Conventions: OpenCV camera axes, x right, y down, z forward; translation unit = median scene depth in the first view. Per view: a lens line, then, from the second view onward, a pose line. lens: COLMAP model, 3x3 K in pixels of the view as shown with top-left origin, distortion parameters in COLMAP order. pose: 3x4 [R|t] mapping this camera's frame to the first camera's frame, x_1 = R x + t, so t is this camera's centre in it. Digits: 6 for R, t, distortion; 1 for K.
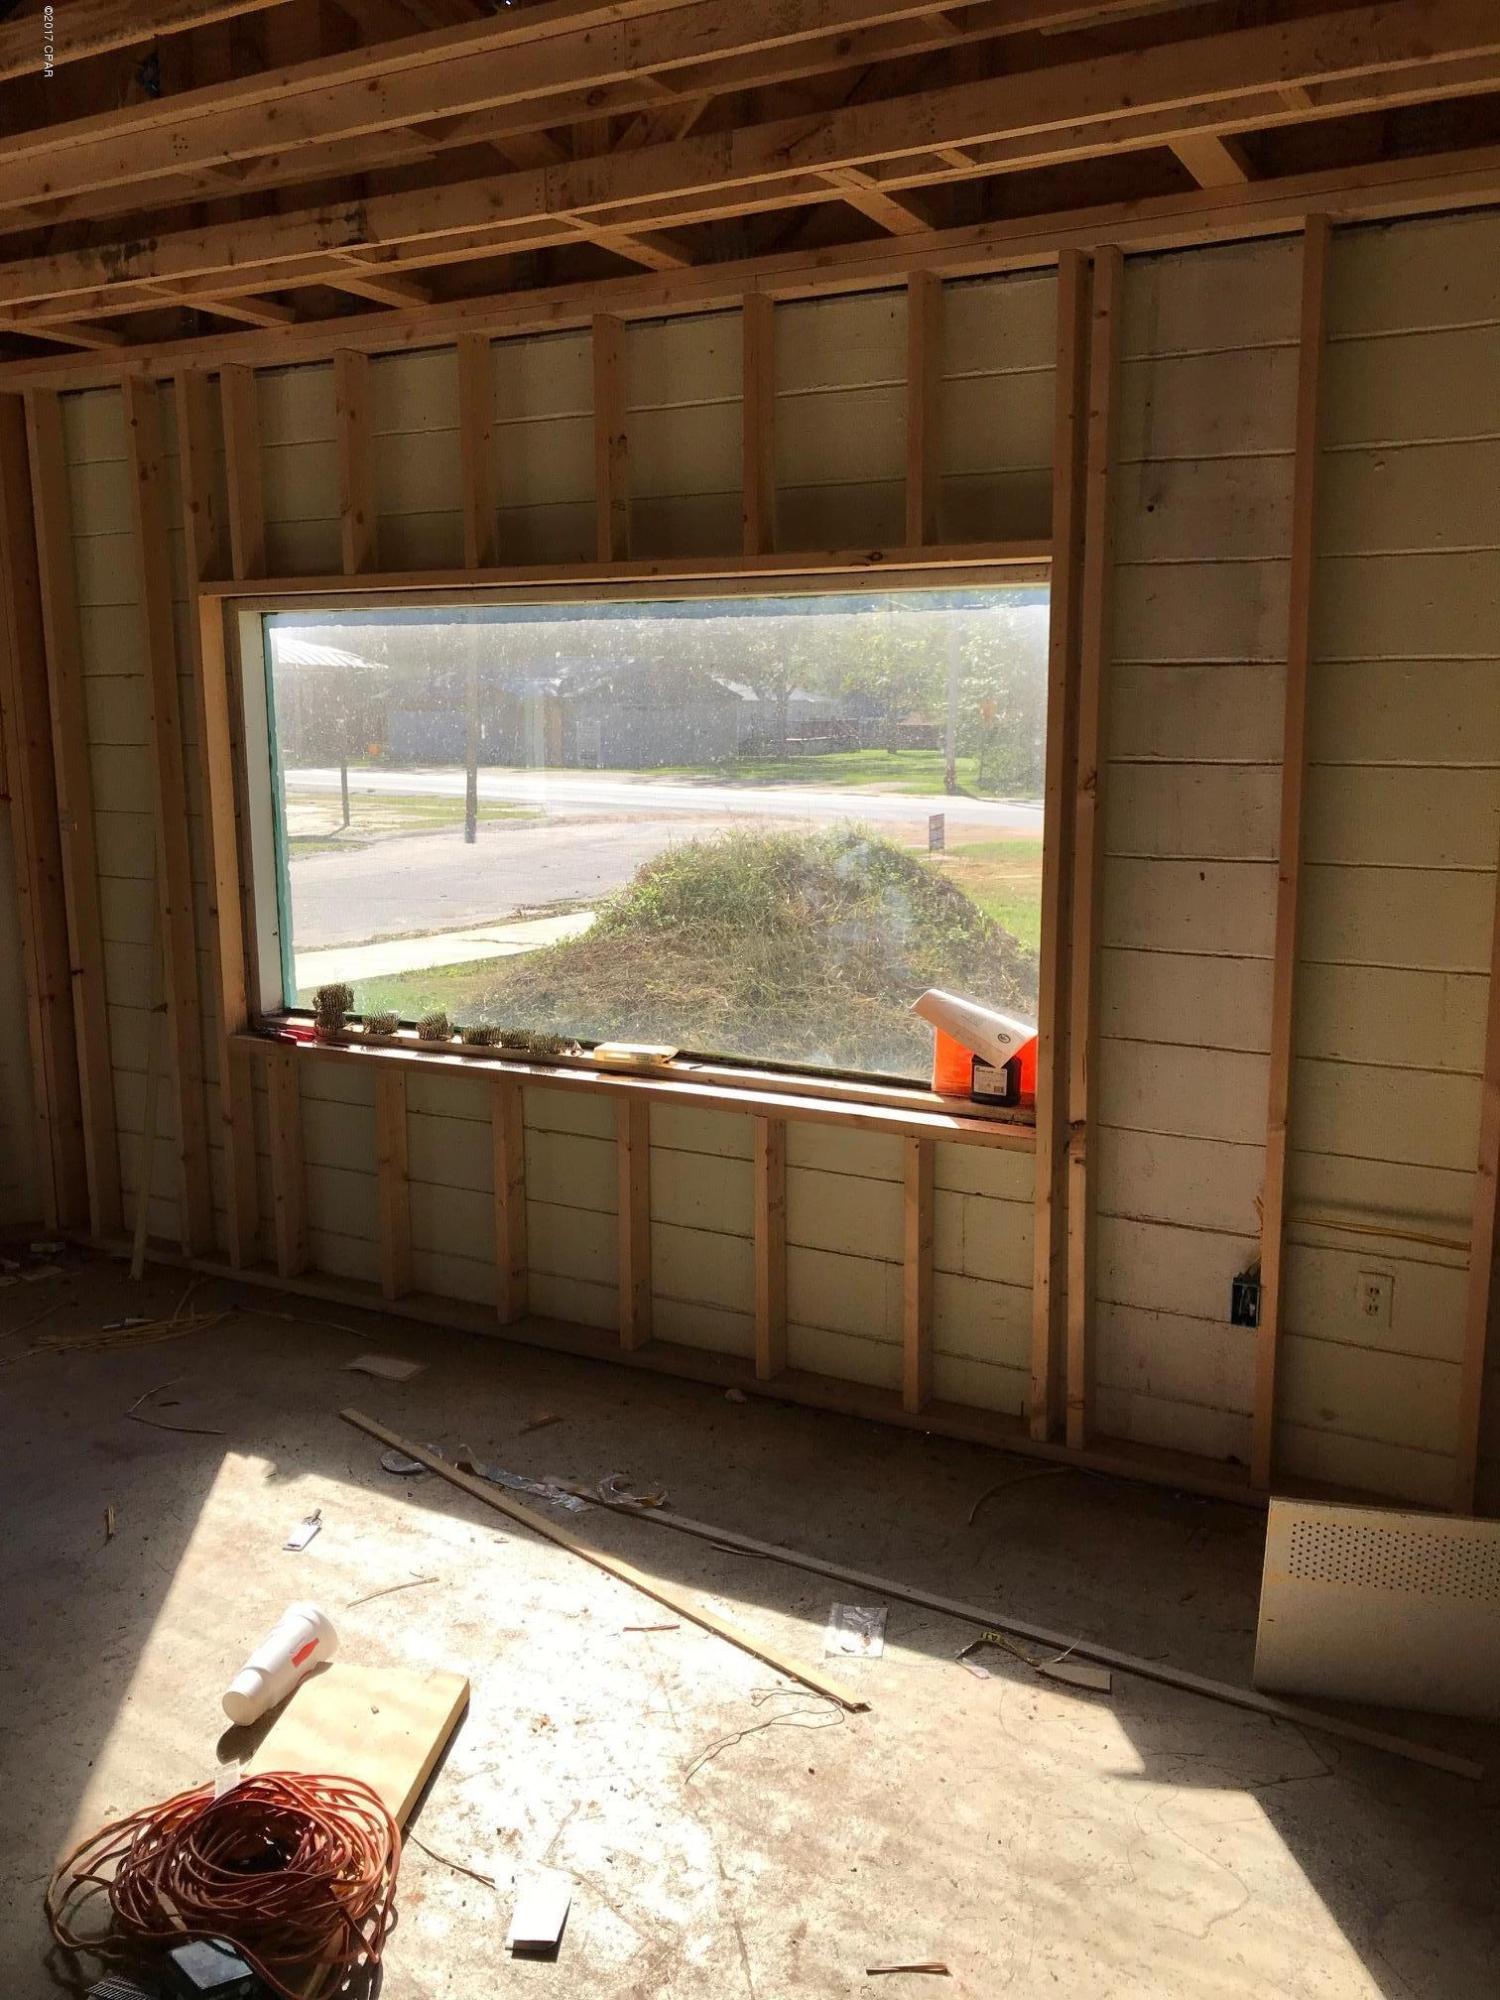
lens RADIAL K [[1645.8, 0, 759.7], [0, 1645.8, 990.1], [0, 0, 1]] dist [0.033958, -0.035032]
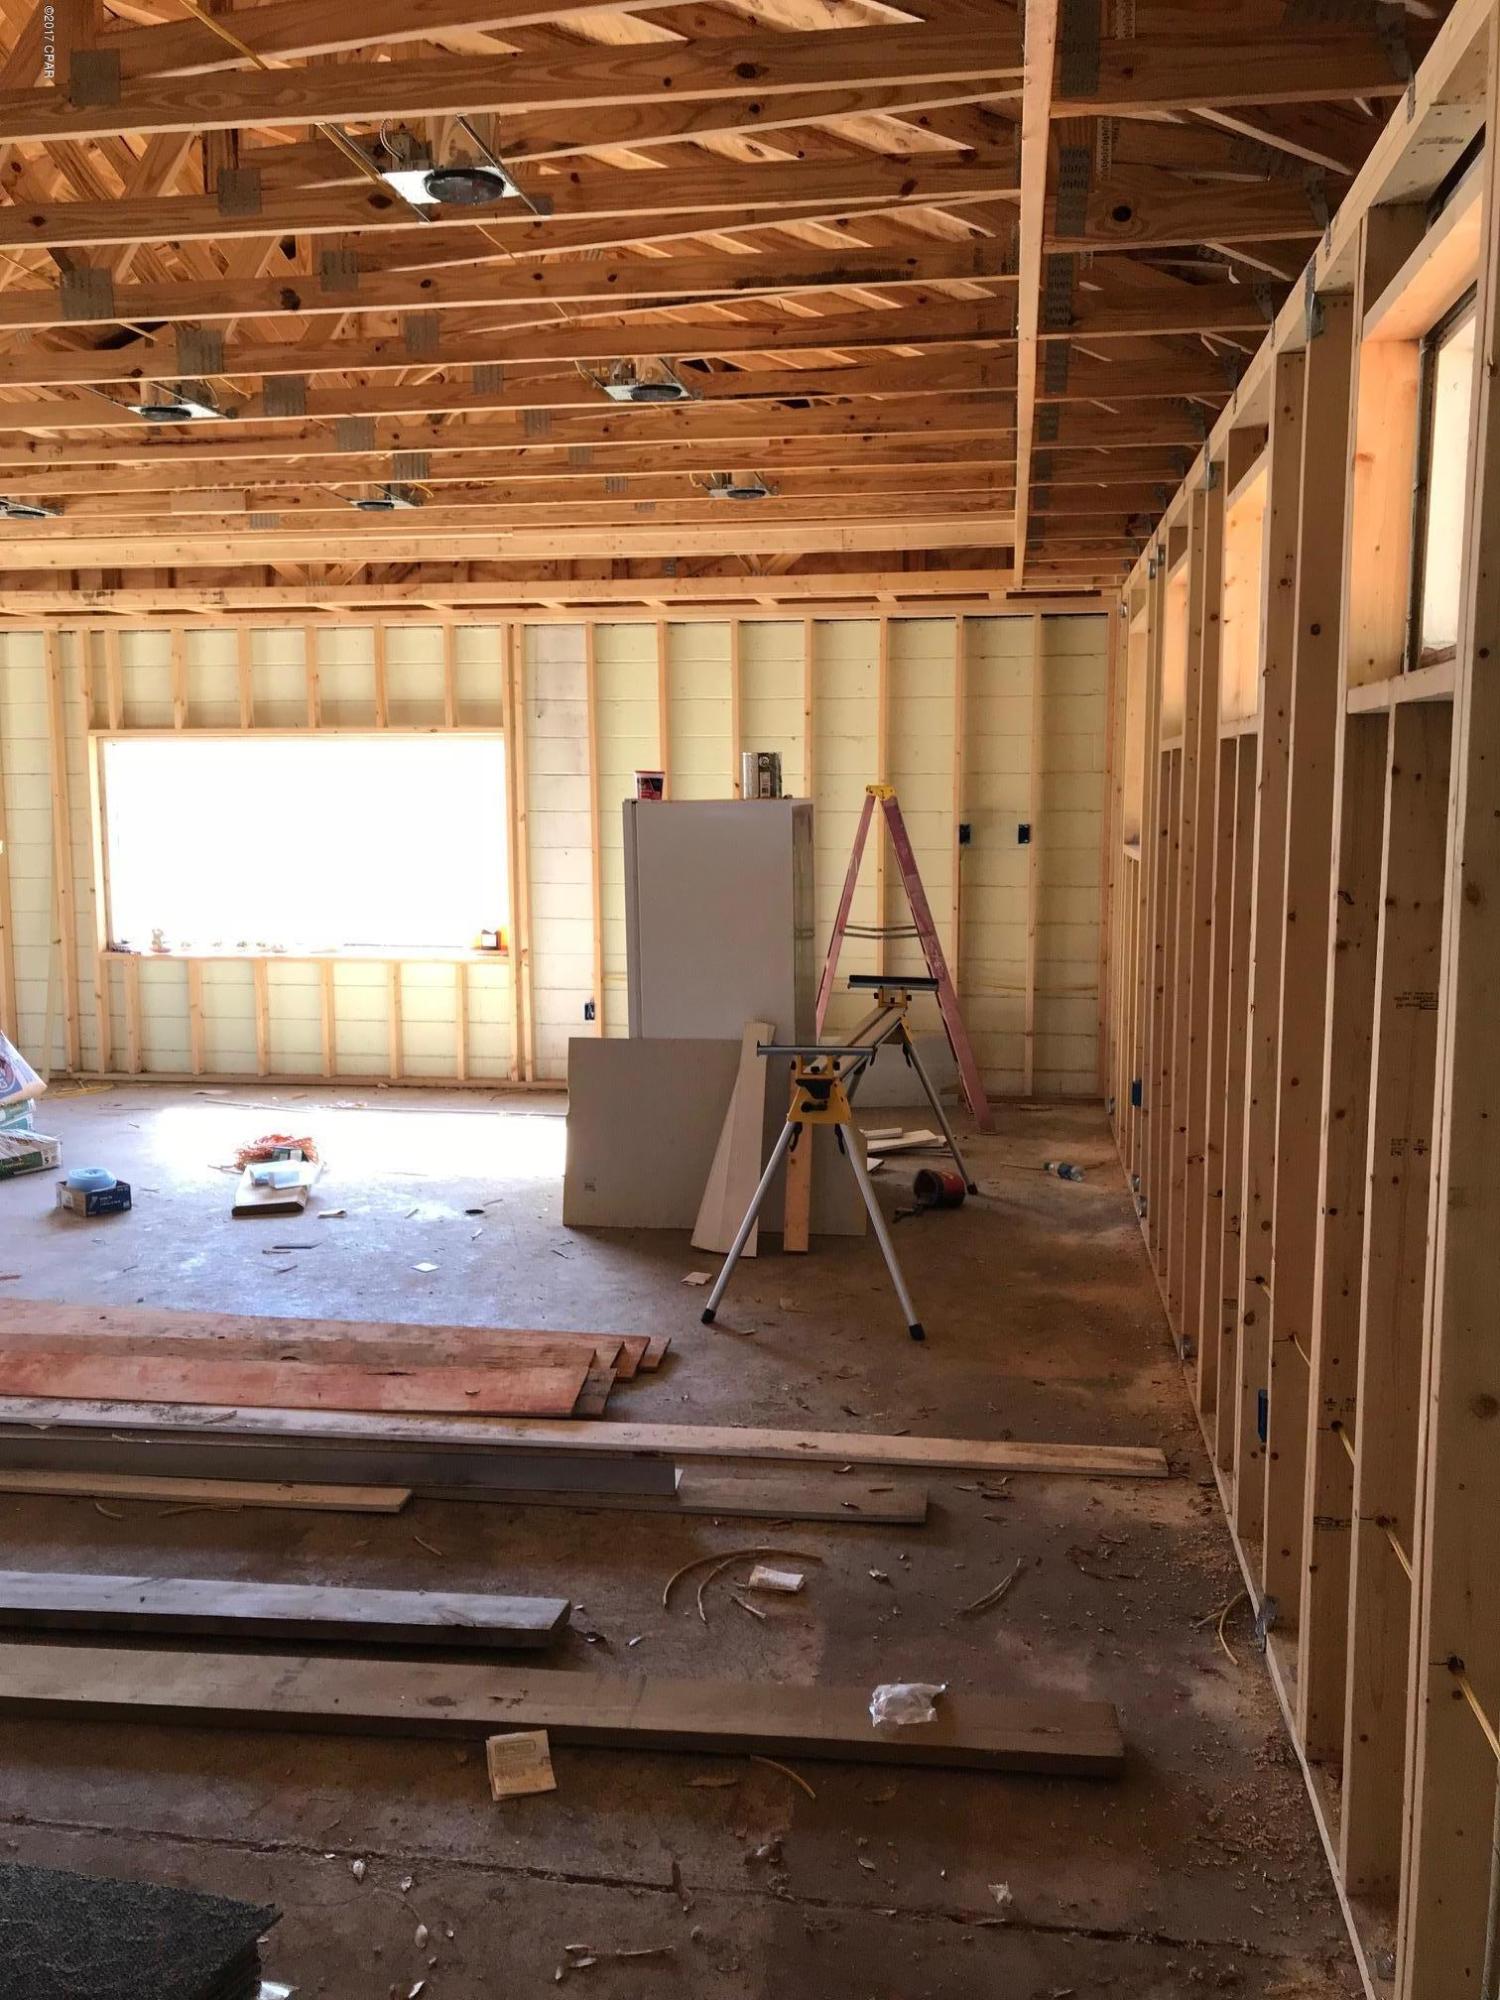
lens RADIAL K [[1645.8, 0, 750.7], [0, 1645.8, 991.3], [0, 0, 1]] dist [0.033958, -0.035032]
pose [[0.945101, -0.038342, 0.324522, -0.301852], [0.055532, 0.997493, -0.043869, 0.270933], [-0.322027, 0.059482, 0.944860, -1.500704]]
